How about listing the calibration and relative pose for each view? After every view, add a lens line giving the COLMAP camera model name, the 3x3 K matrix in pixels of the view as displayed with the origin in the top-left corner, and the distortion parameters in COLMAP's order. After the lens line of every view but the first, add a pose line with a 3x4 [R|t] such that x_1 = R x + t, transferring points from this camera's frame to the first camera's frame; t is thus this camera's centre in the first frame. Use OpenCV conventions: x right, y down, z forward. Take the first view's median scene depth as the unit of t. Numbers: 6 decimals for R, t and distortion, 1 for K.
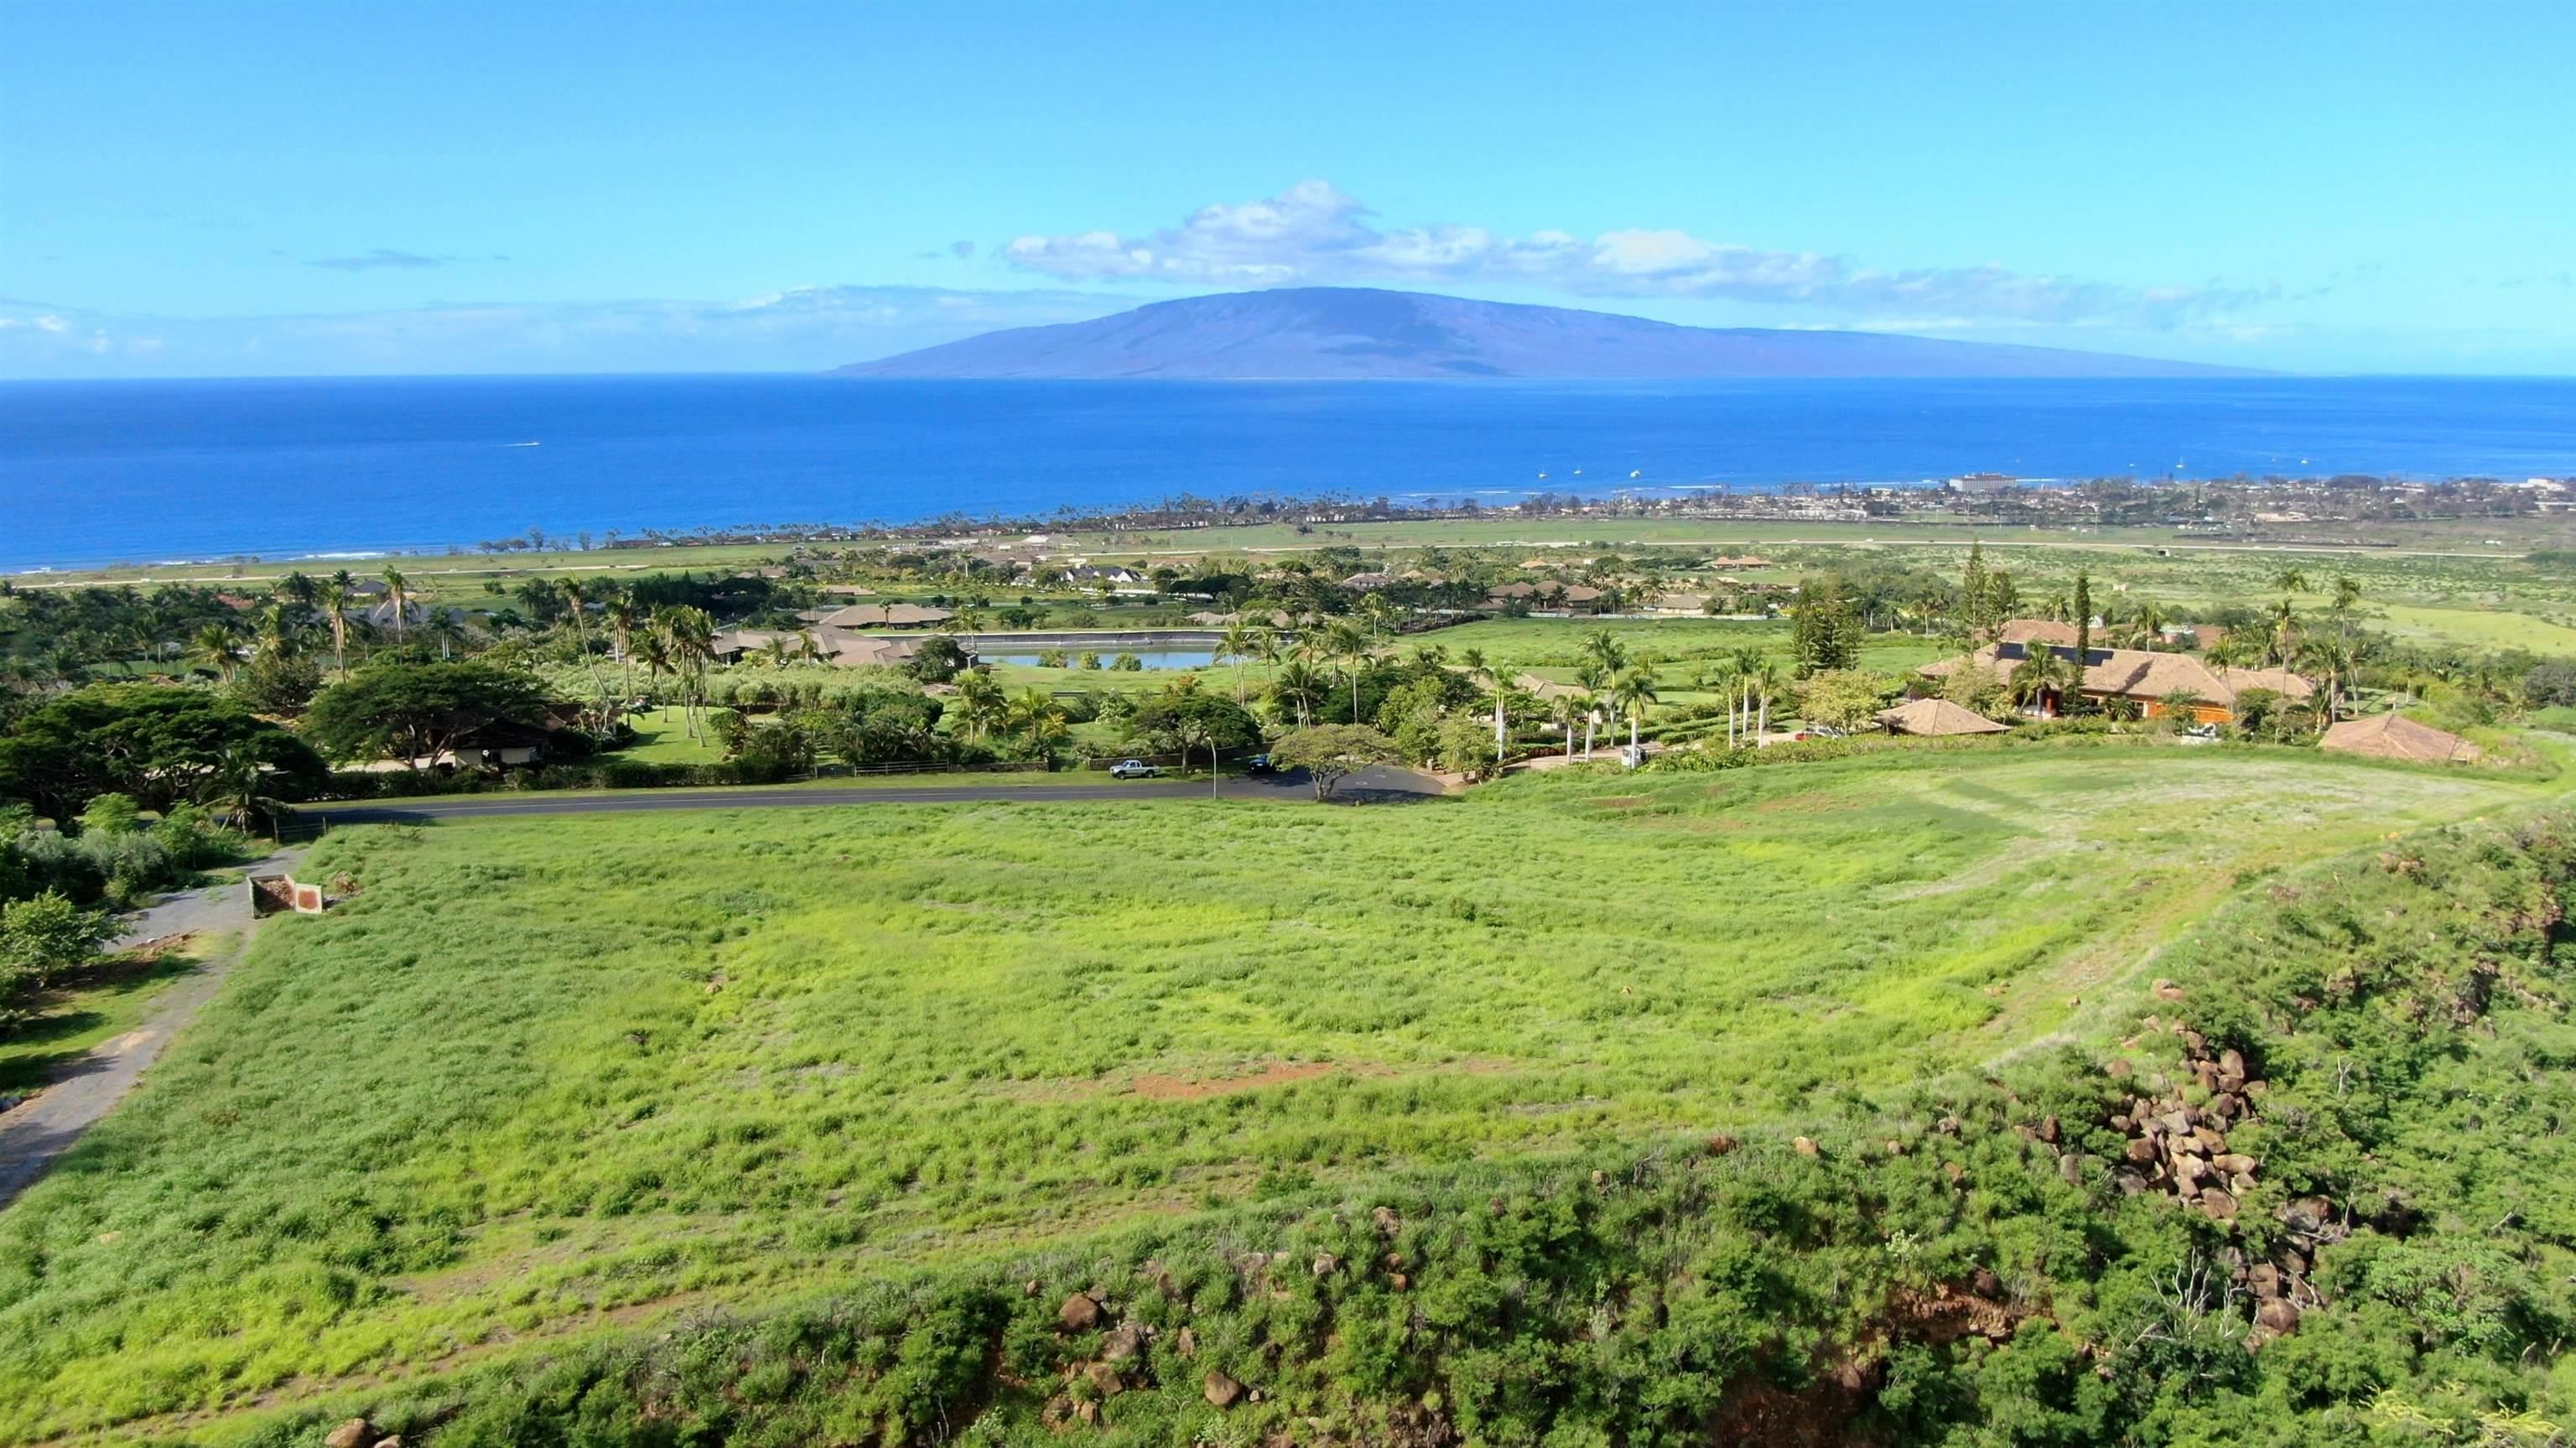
lens RADIAL K [[1922.8, 0, 1288.0], [0, 1922.8, 724.0], [0, 0, 1]] dist [-0.016242, 0.005414]
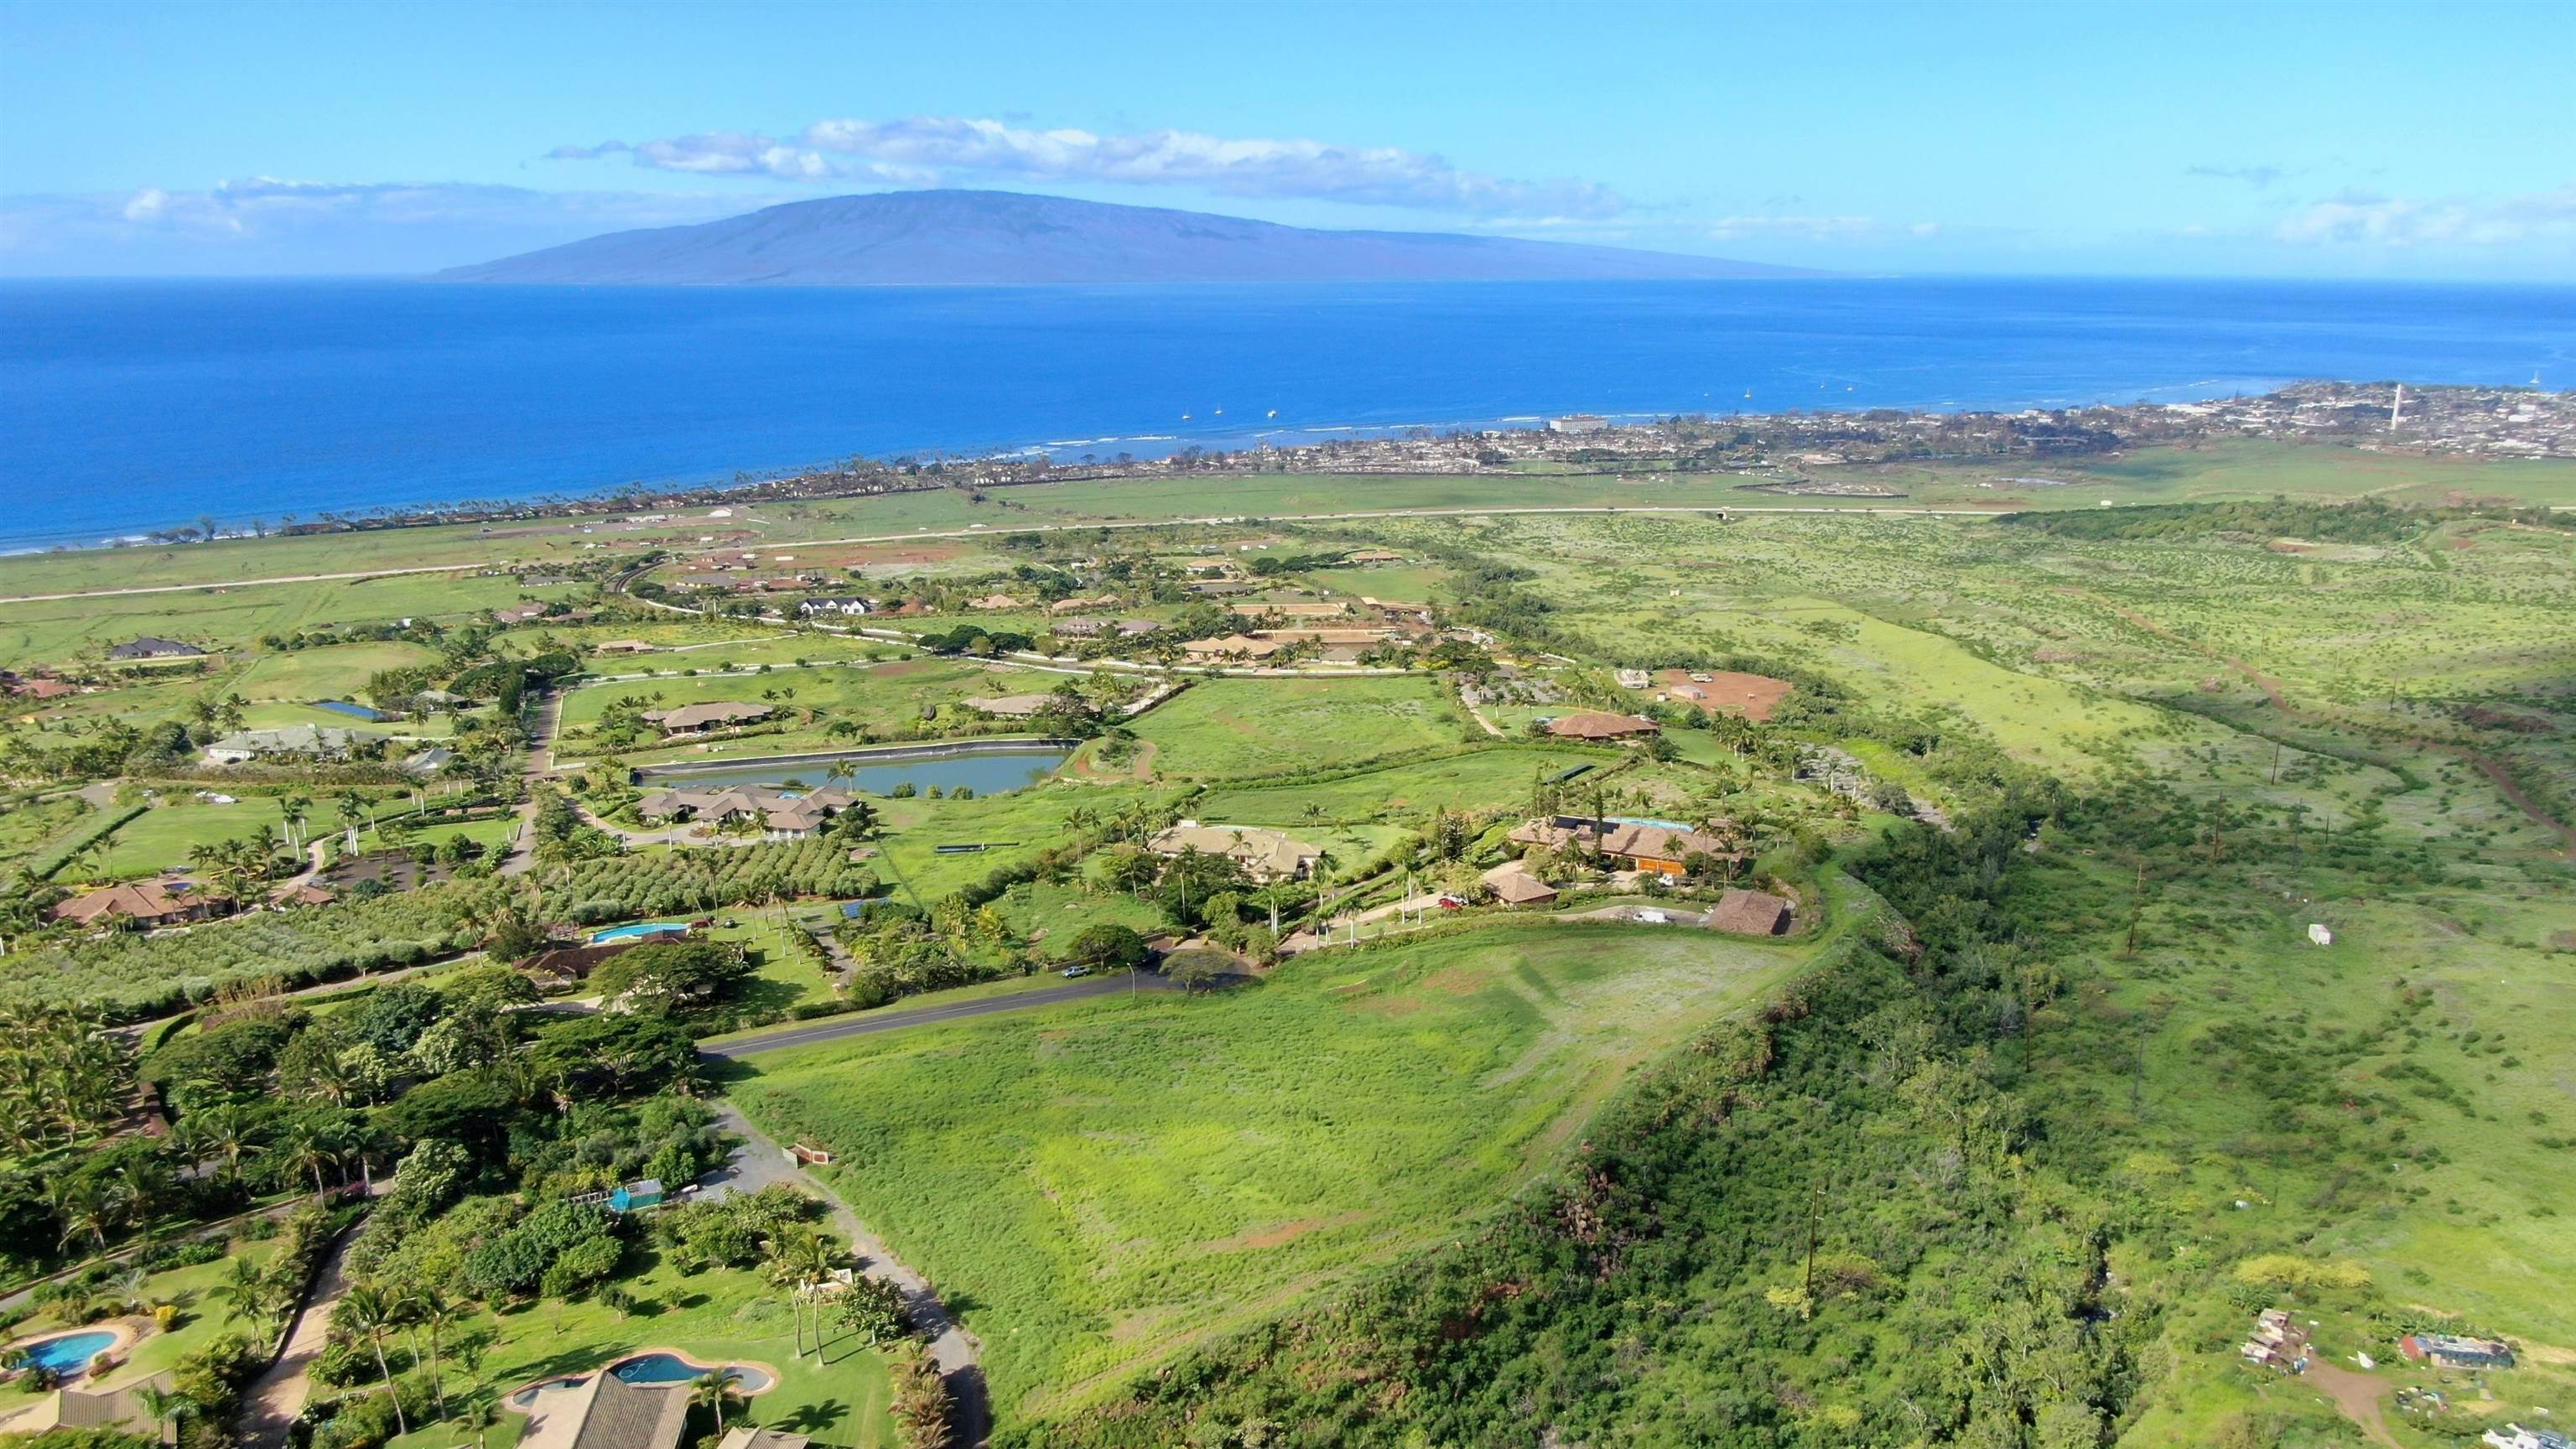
lens RADIAL K [[1876.6, 0, 1288.0], [0, 1876.6, 724.5], [0, 0, 1]] dist [-0.021535, 0.001841]
pose [[0.981761, -0.047329, 0.184135, -0.198752], [0.036884, 0.997532, 0.059745, -0.304515], [-0.186508, -0.051863, 0.981083, -0.718860]]
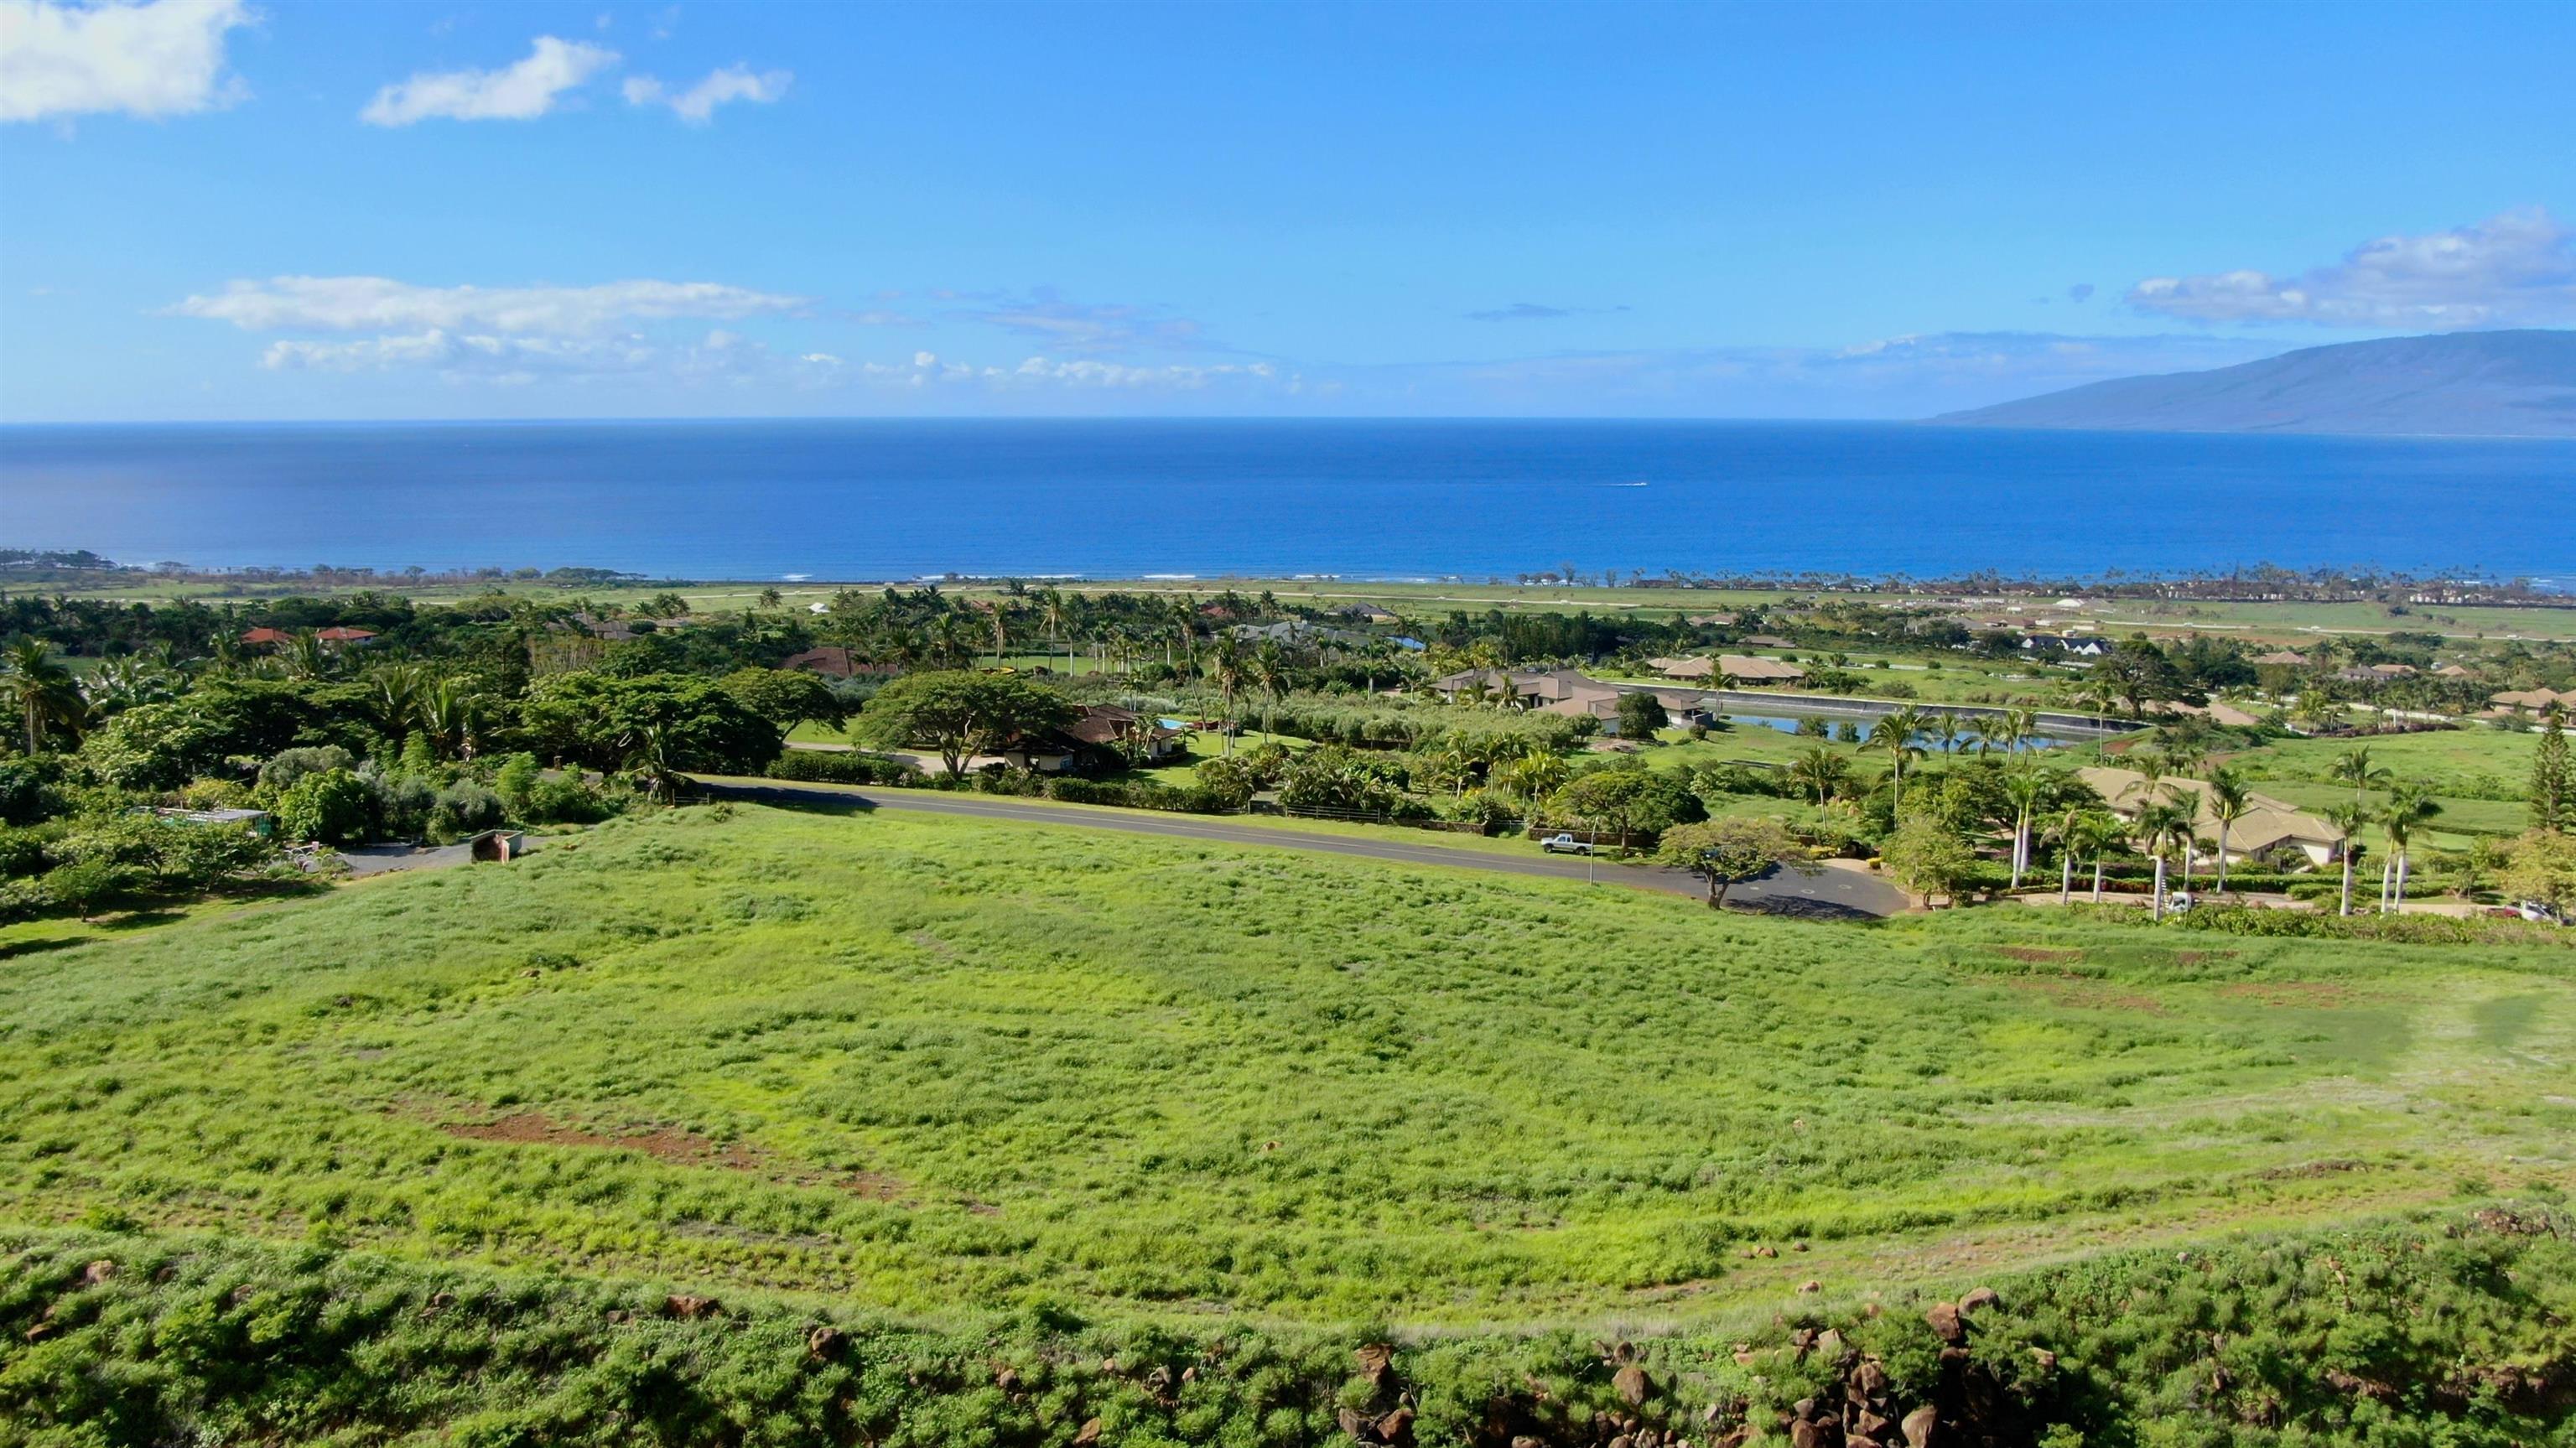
lens RADIAL K [[1933.2, 0, 1288.0], [0, 1933.2, 724.0], [0, 0, 1]] dist [-0.017467, 0.003998]
pose [[0.853865, 0.091418, -0.512404, 0.289900], [-0.104122, 0.994557, 0.003930, -0.024886], [0.509974, 0.049997, 0.858736, 0.122781]]
